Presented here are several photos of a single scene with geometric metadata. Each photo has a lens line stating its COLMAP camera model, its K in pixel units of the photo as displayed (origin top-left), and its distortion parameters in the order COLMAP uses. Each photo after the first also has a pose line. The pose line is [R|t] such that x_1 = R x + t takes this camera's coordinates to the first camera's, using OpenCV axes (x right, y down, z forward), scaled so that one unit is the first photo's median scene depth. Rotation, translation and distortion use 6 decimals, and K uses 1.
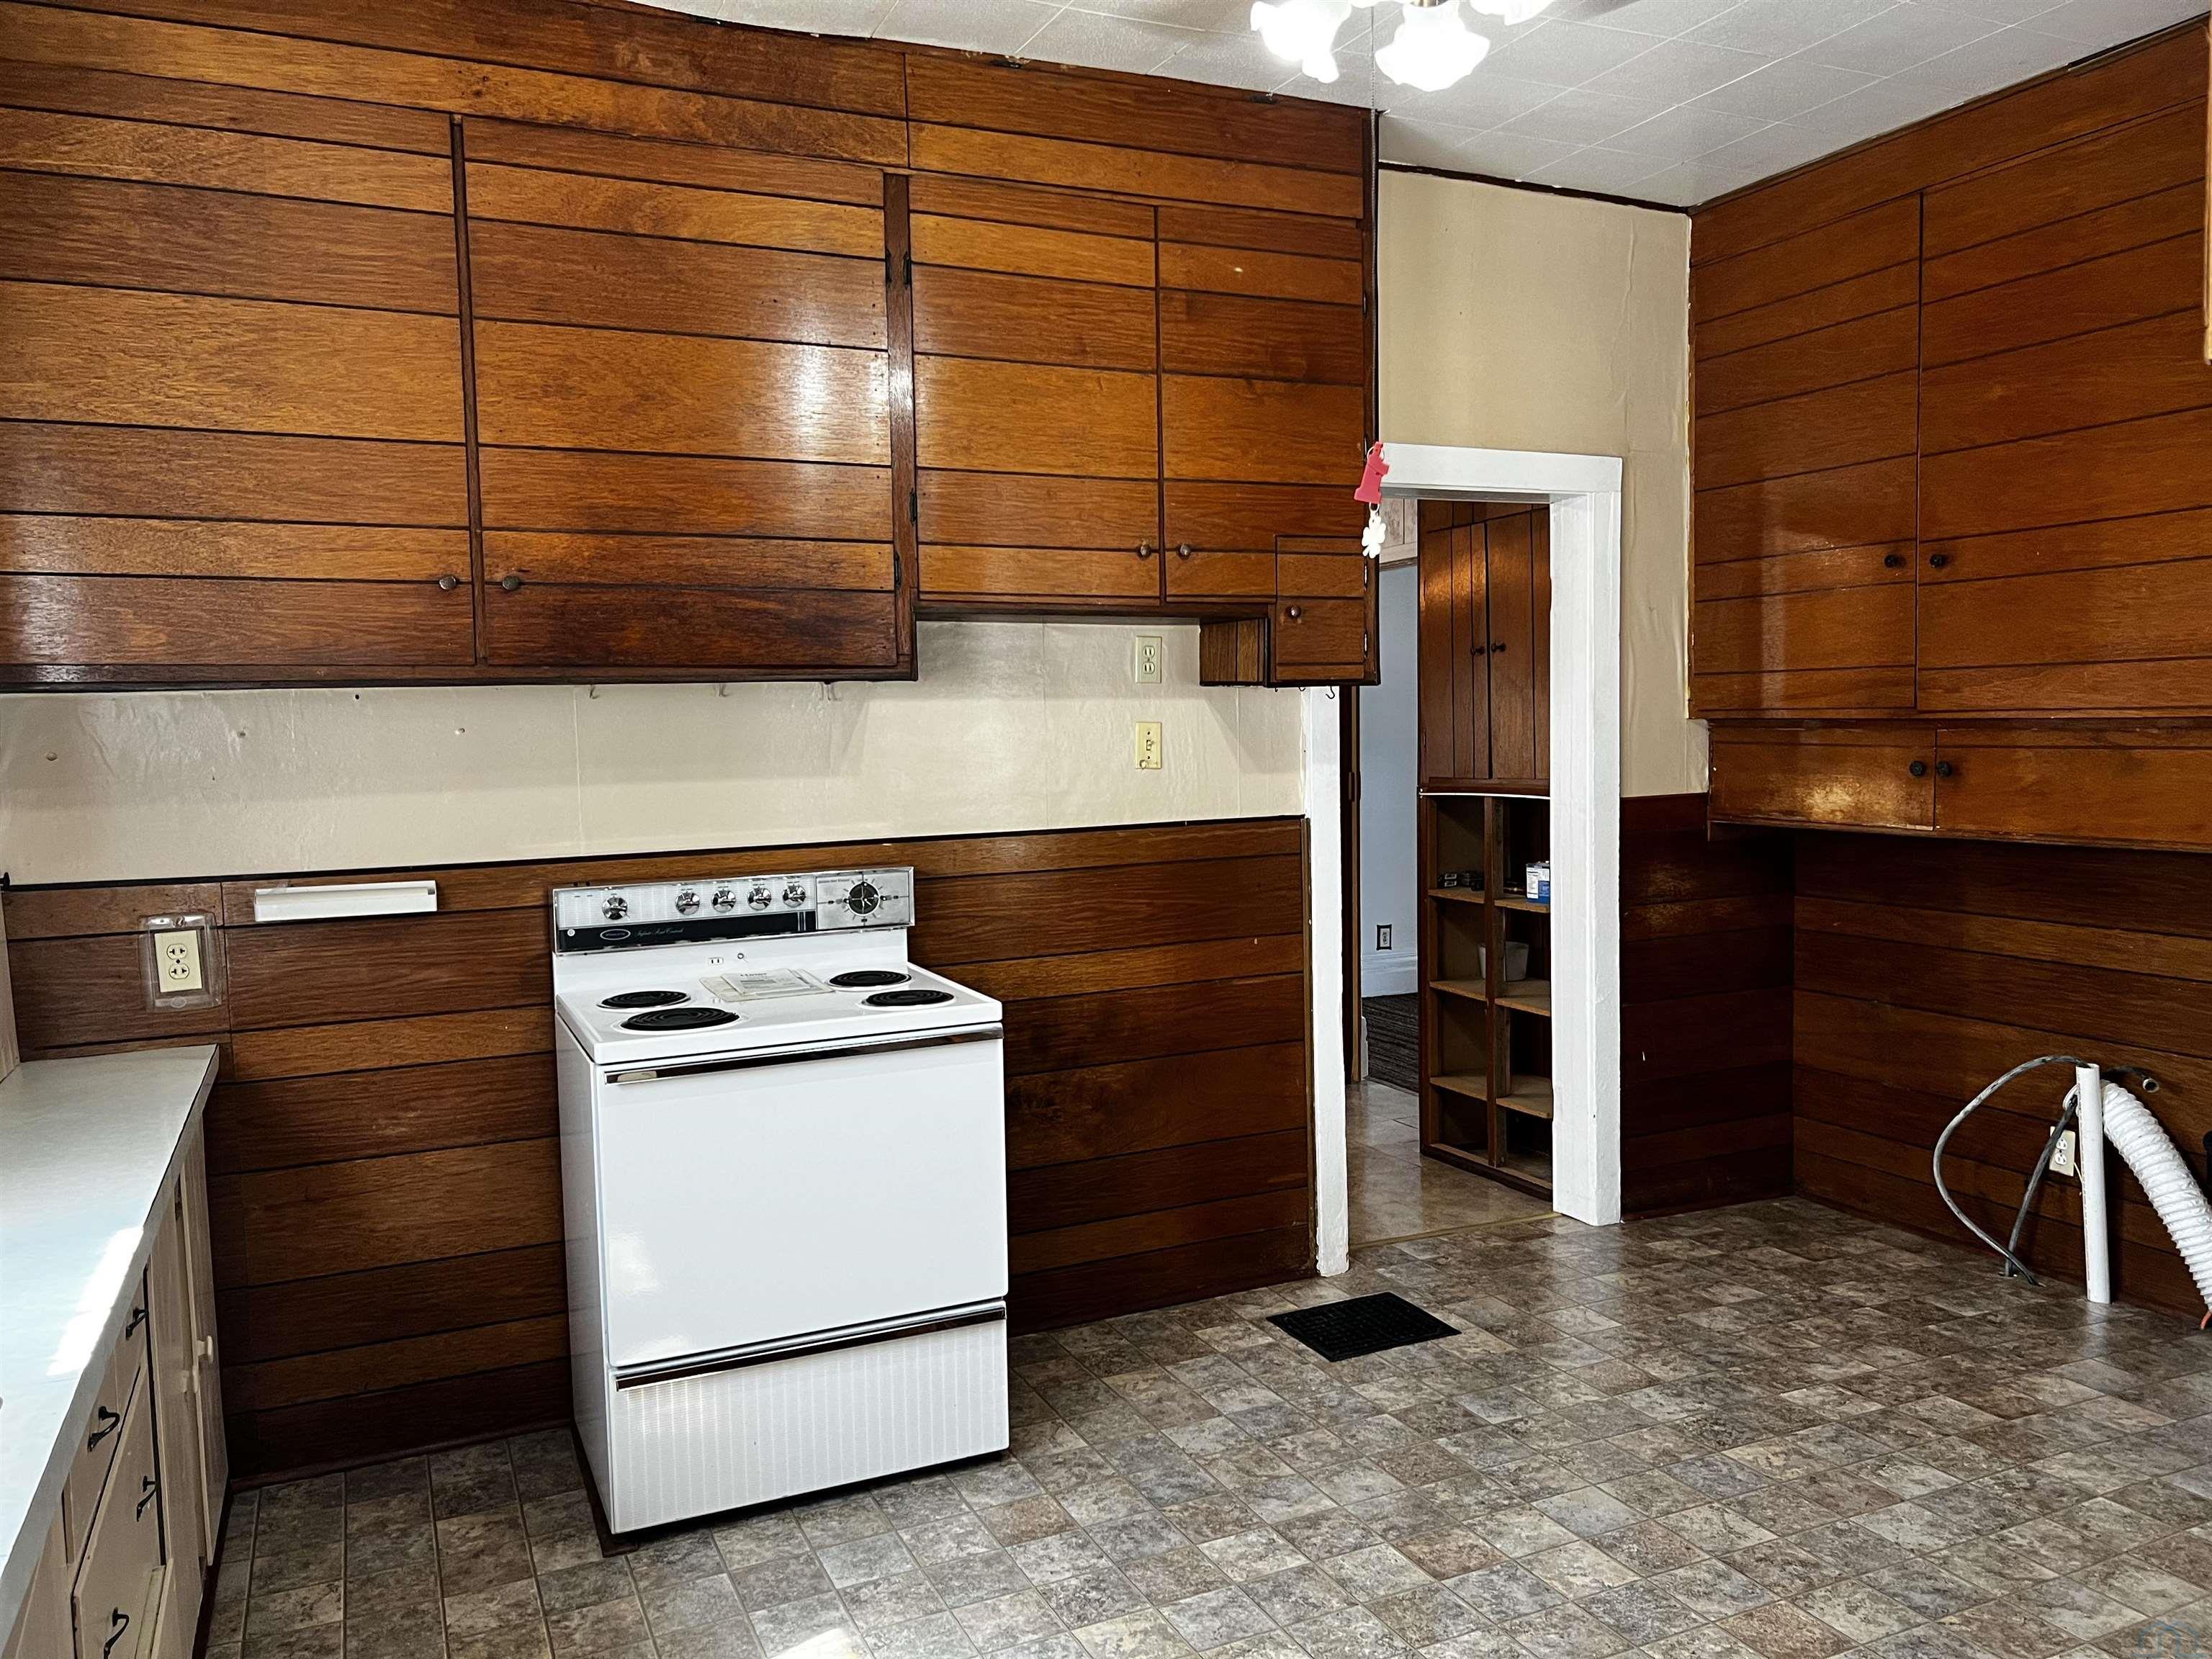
lens RADIAL K [[1667.4, 0, 1118.1], [0, 1667.4, 834.5], [0, 0, 1]] dist [0.038079, -0.042625]
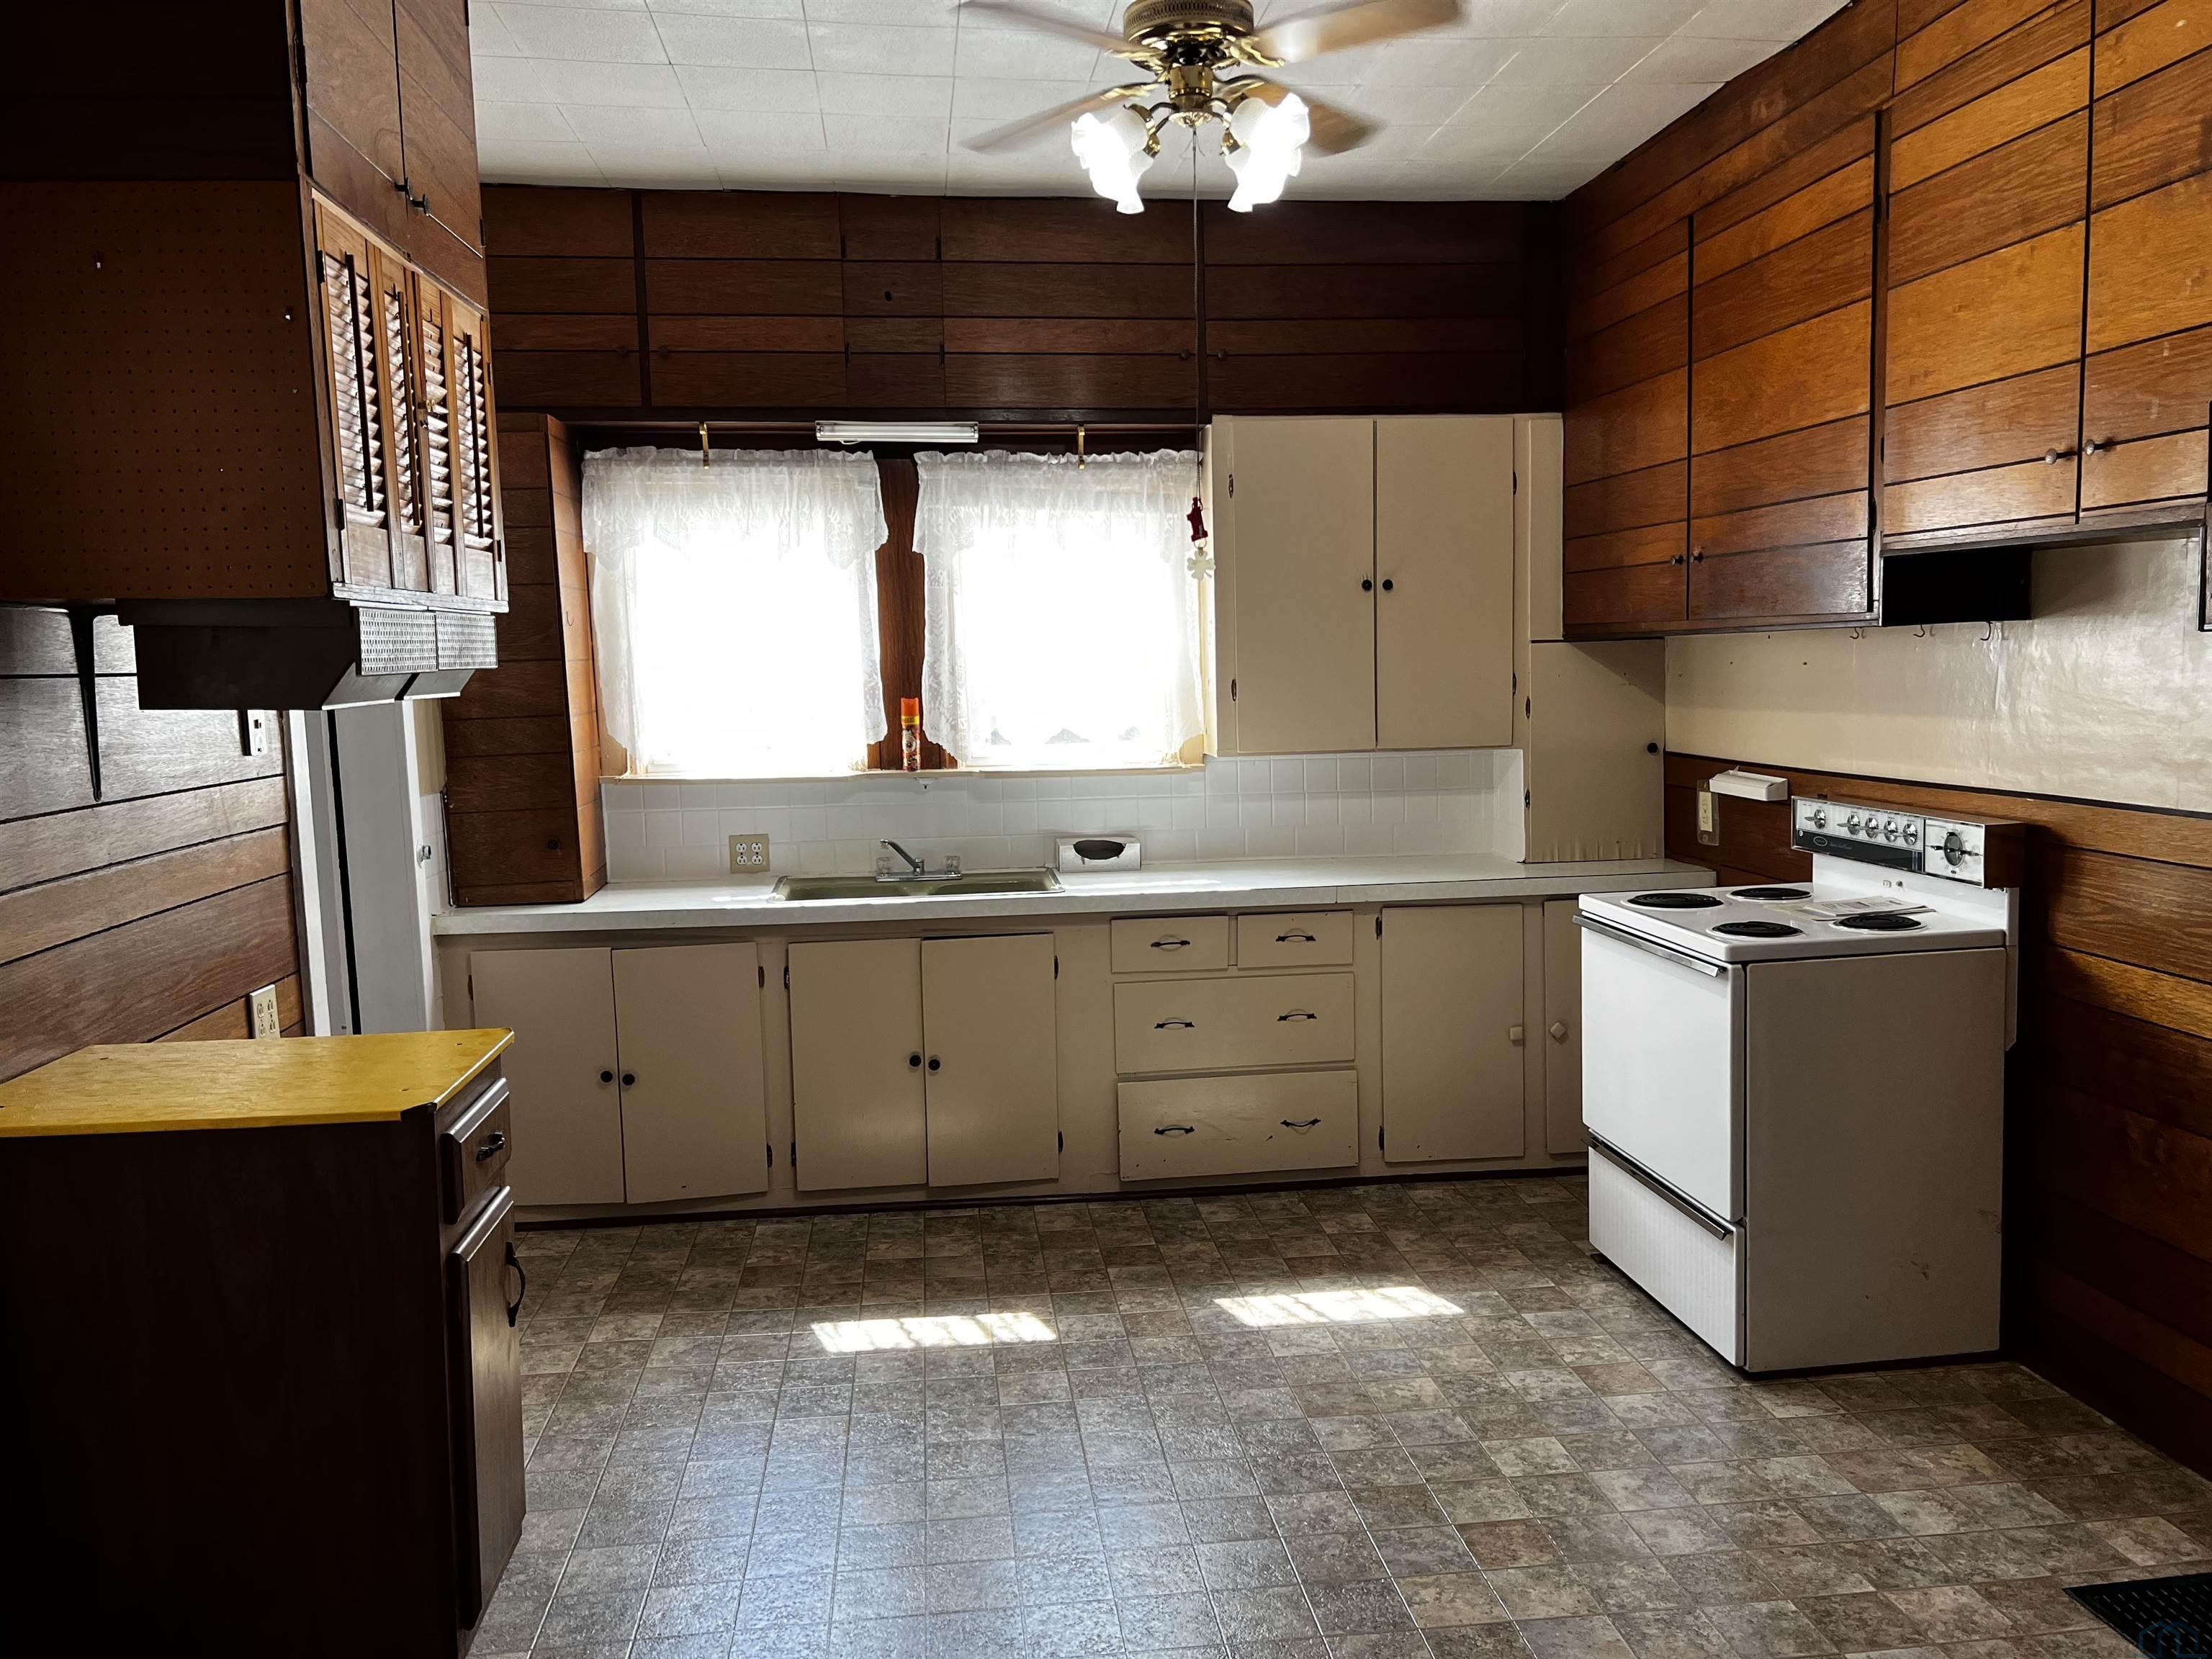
lens RADIAL K [[1667.4, 0, 1113.9], [0, 1667.4, 822.2], [0, 0, 1]] dist [0.038079, -0.042625]
pose [[-0.303371, 0.123168, -0.944879, 1.157496], [-0.035676, 0.989447, 0.140433, -0.122096], [0.952204, 0.076313, -0.295776, 1.050877]]
